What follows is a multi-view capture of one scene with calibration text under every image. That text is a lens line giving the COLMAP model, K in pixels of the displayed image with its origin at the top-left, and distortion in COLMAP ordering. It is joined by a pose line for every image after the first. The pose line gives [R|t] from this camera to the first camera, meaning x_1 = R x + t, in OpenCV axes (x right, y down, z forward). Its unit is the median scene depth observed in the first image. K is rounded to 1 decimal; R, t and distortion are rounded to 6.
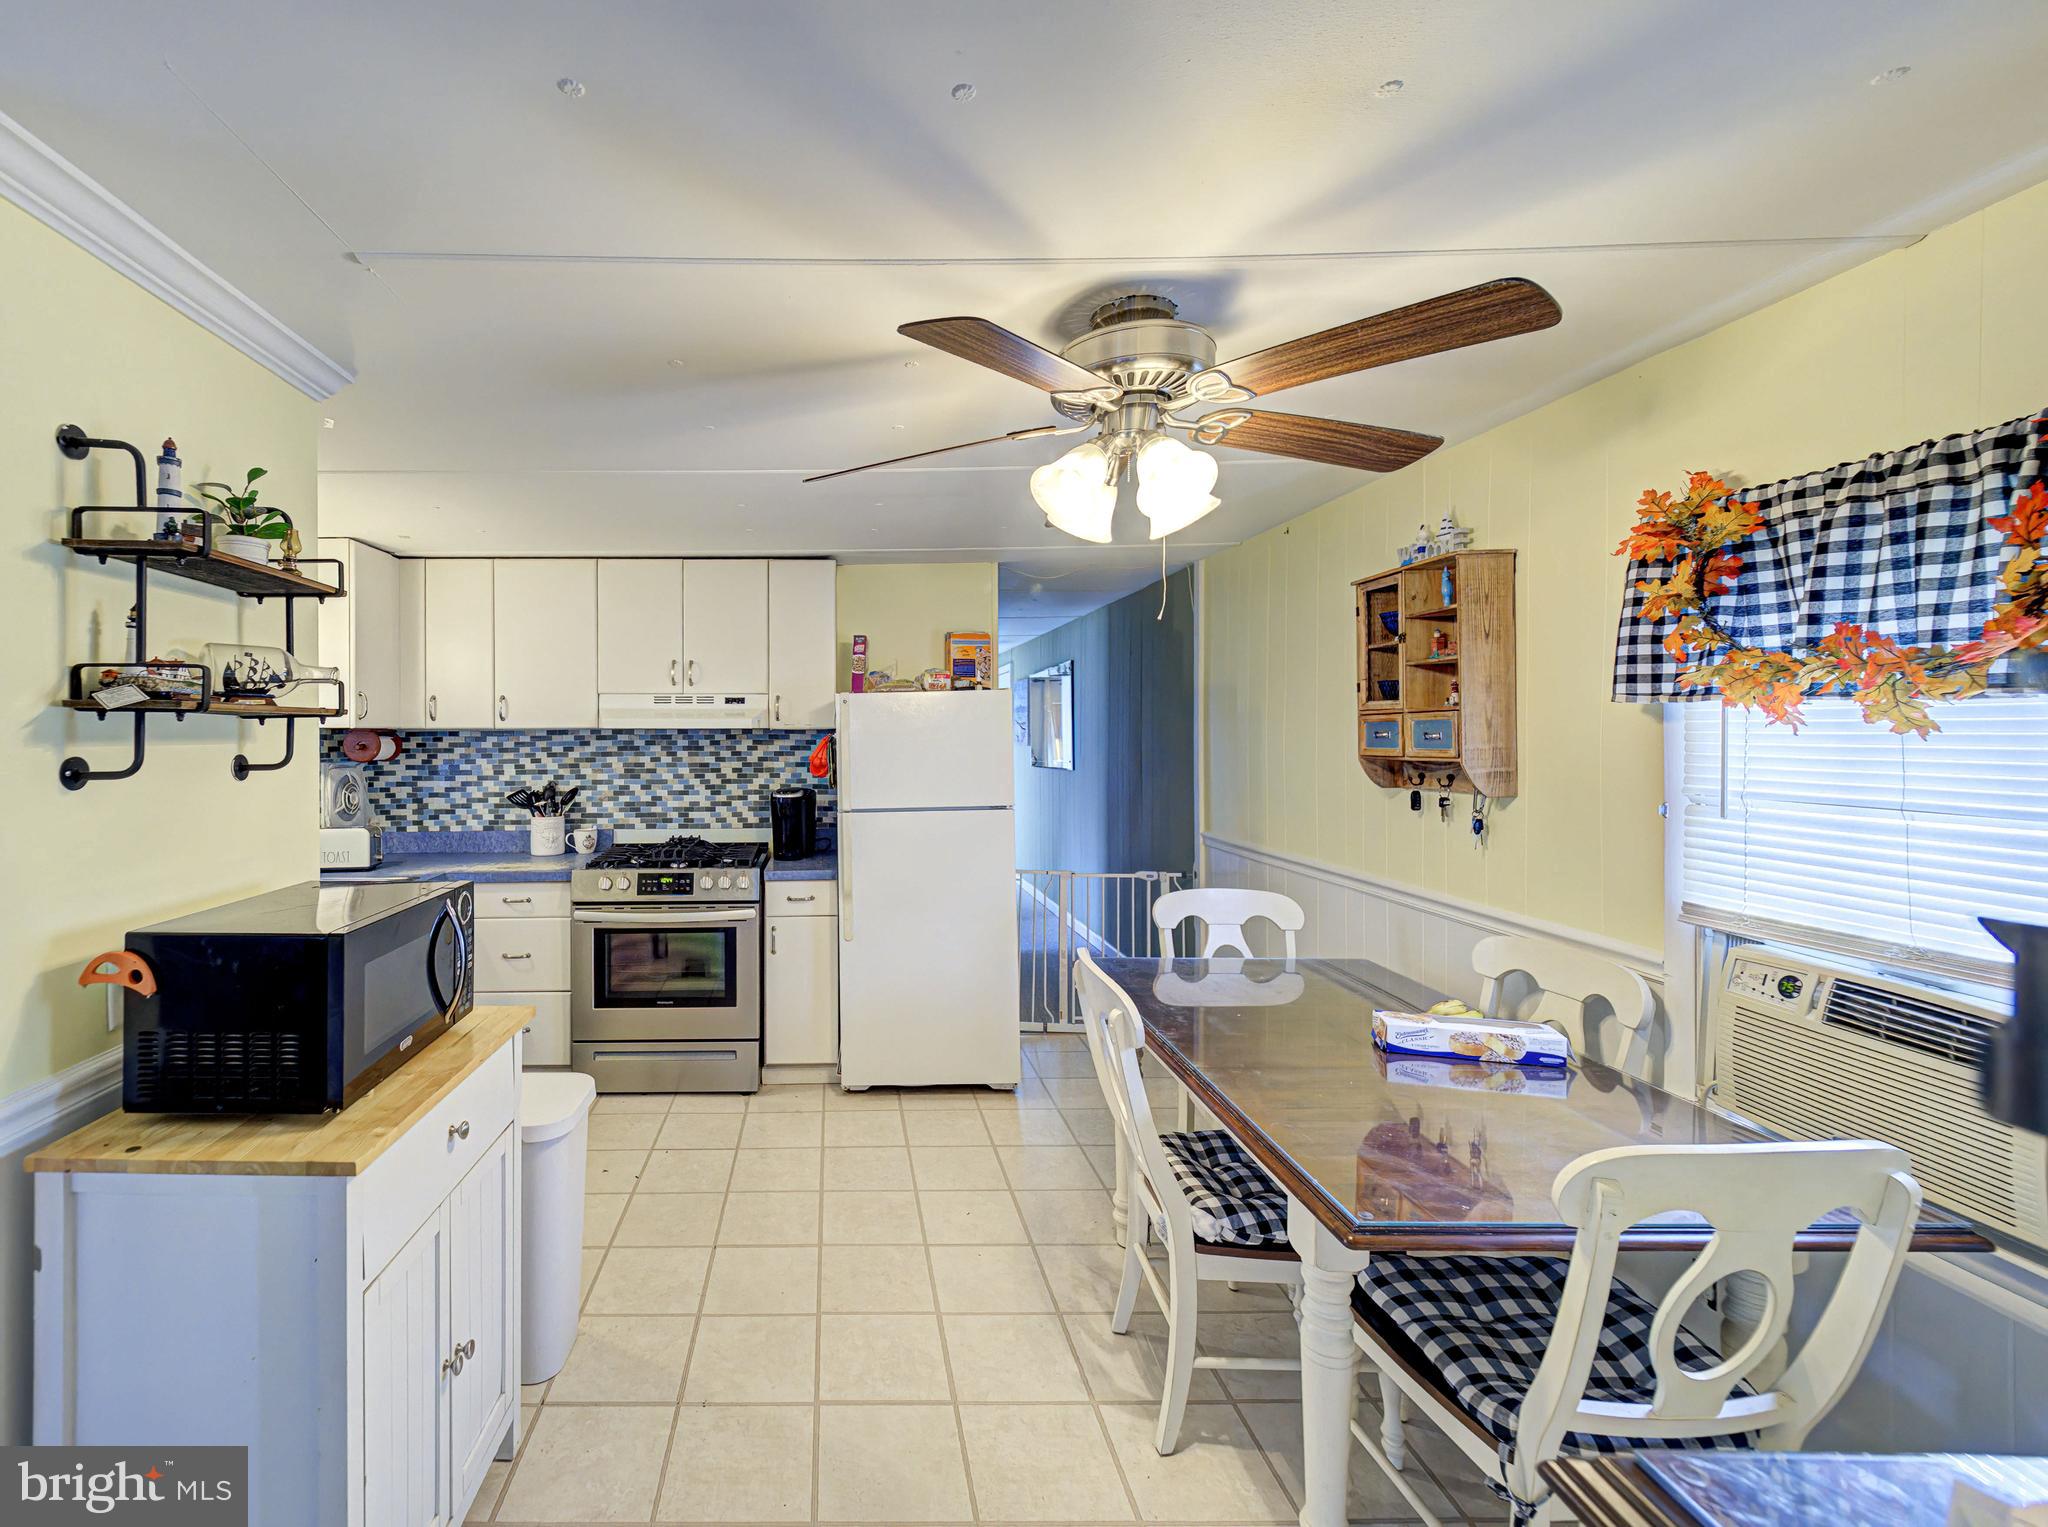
lens RADIAL K [[891.4, 0, 807.2], [0, 891.4, 727.9], [0, 0, 1]] dist [0.001898, -0.004421]
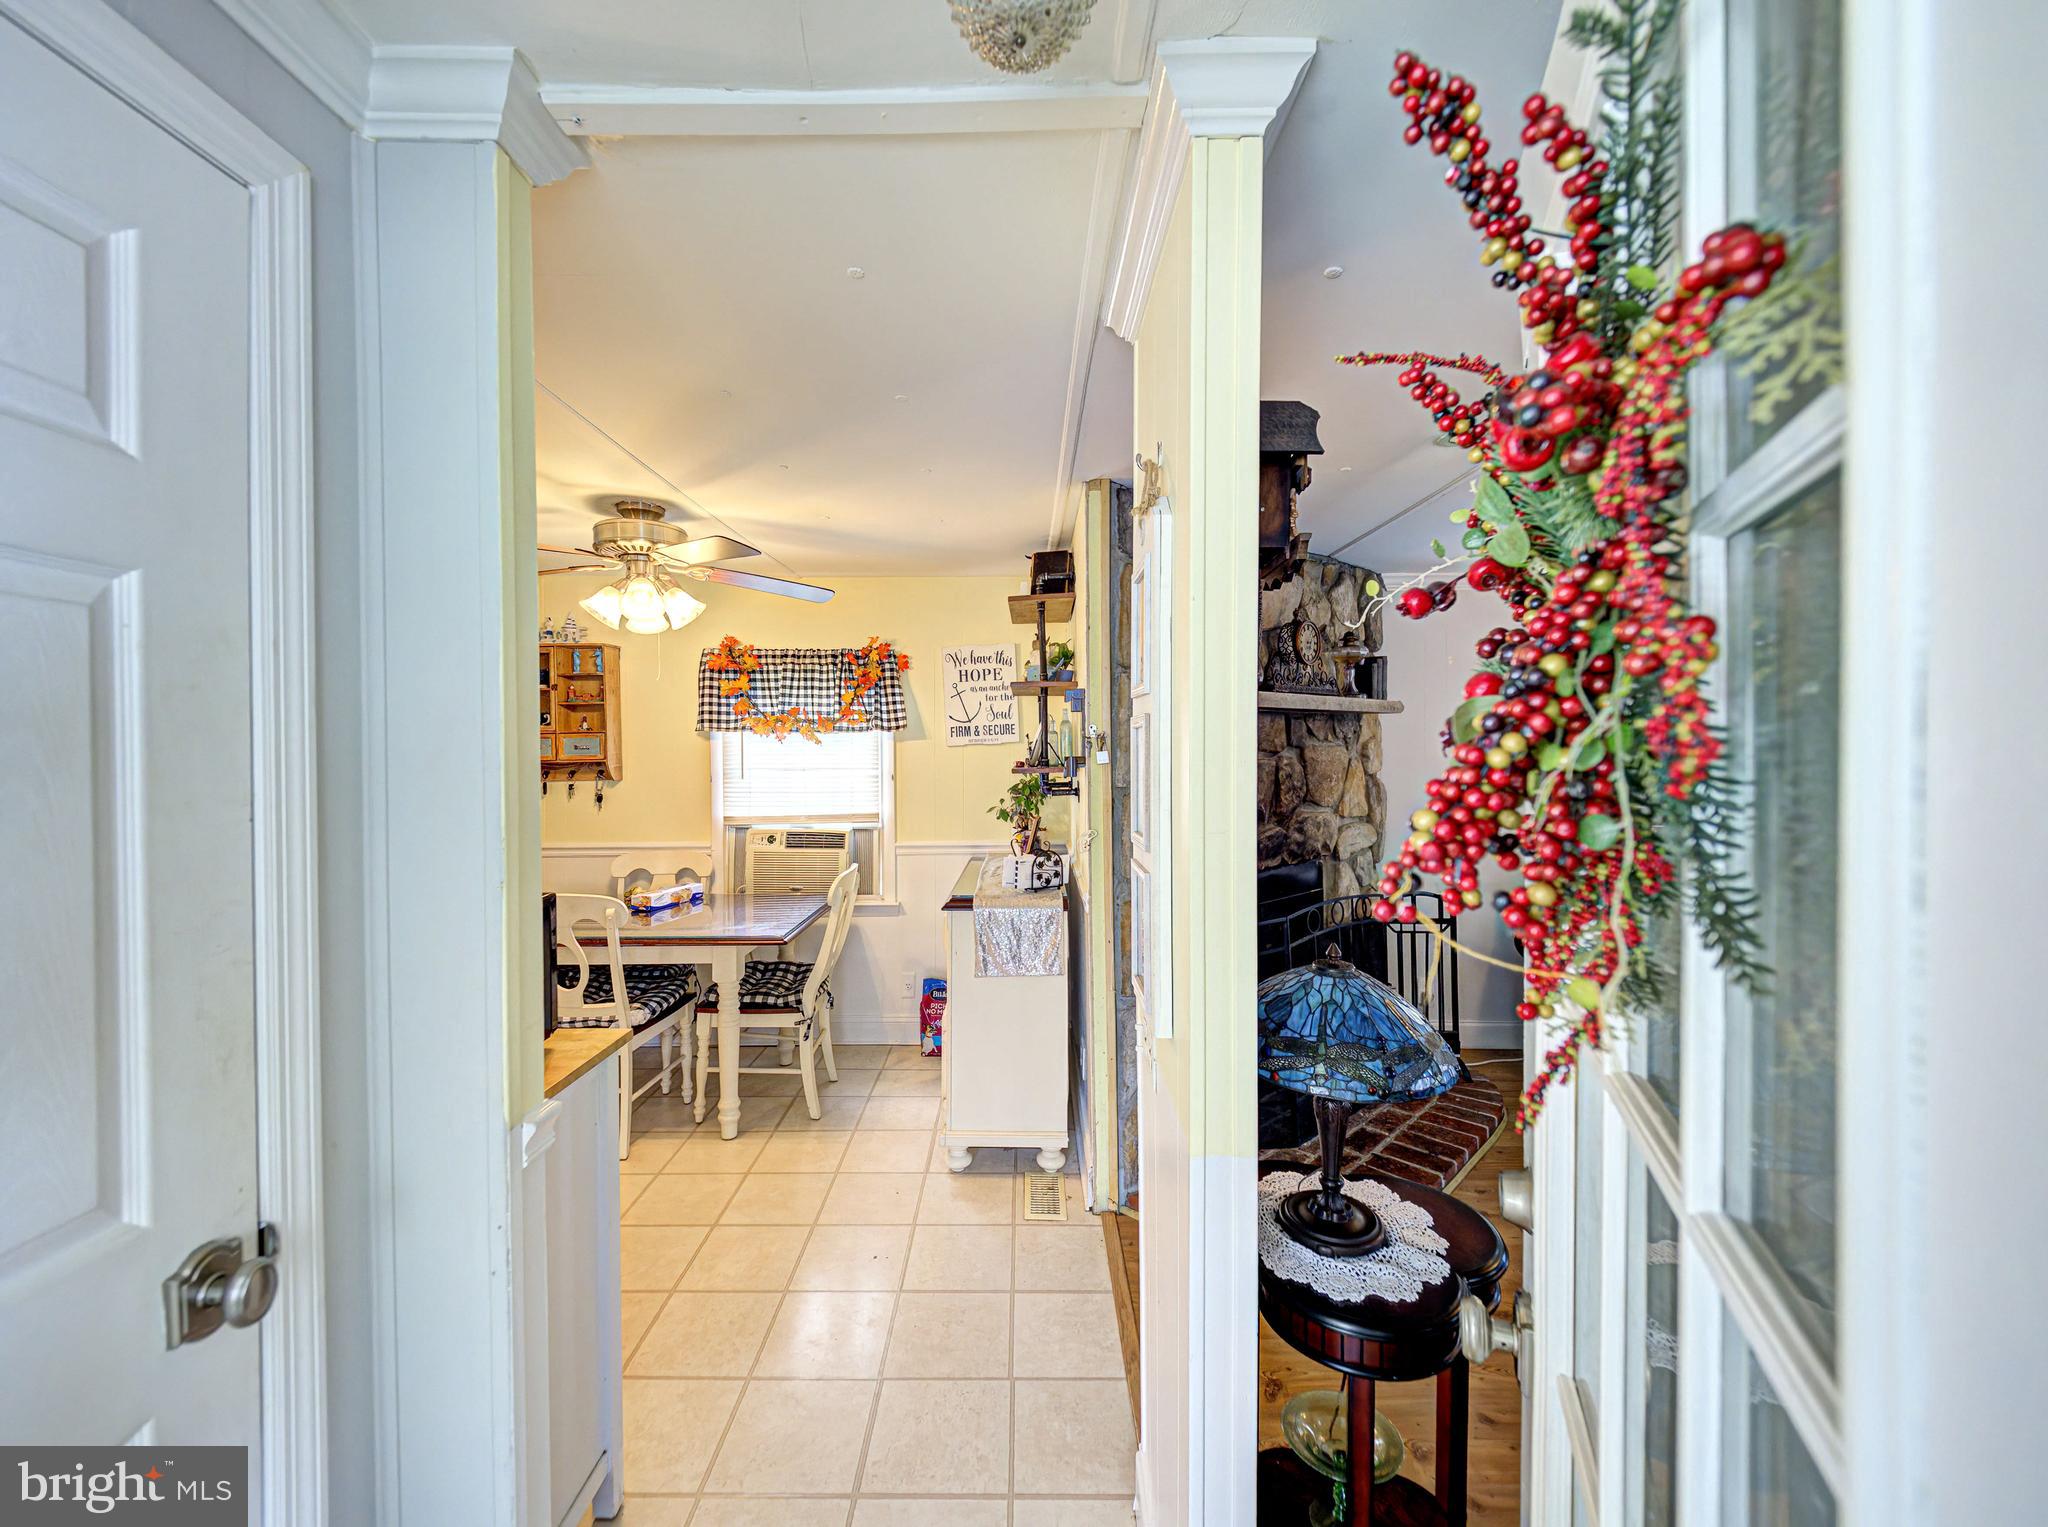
lens RADIAL K [[836.8, 0, 1015.3], [0, 836.8, 740.4], [0, 0, 1]] dist [0.019221, -0.000137]
pose [[-0.015370, 0.010873, 0.999823, -0.558352], [0.001152, 0.999940, -0.010856, 0.008316], [-0.999881, 0.000985, -0.015381, 0.115693]]
